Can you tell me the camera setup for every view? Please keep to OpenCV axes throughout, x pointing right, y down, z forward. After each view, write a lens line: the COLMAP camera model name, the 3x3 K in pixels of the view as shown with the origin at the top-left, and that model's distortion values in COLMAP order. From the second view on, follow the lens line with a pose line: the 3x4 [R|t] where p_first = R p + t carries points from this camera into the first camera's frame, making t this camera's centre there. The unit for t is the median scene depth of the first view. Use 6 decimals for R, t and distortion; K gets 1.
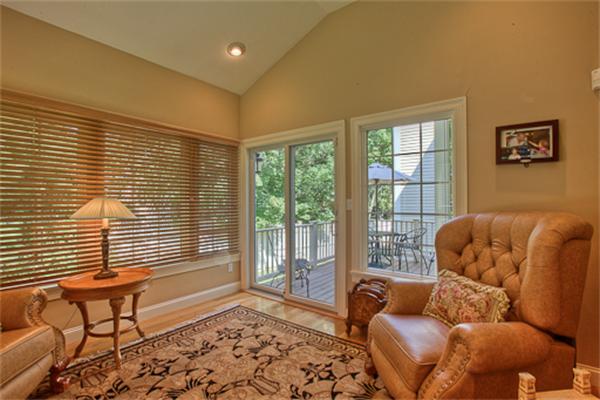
lens RADIAL K [[277.7, 0, 300.0], [0, 277.7, 200.0], [0, 0, 1]] dist [0.000168, 0.015615]
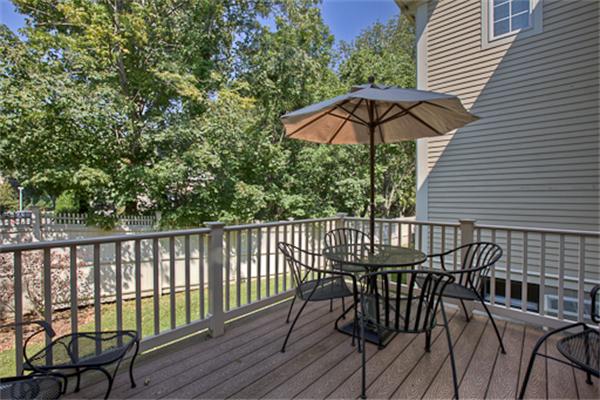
lens RADIAL K [[277.7, 0, 300.0], [0, 277.7, 200.0], [0, 0, 1]] dist [0.000168, 0.015615]
pose [[0.997265, 0.015005, -0.072372, 0.079524], [-0.013702, 0.999736, 0.018469, 0.013540], [0.072630, -0.017427, 0.997207, 0.232972]]
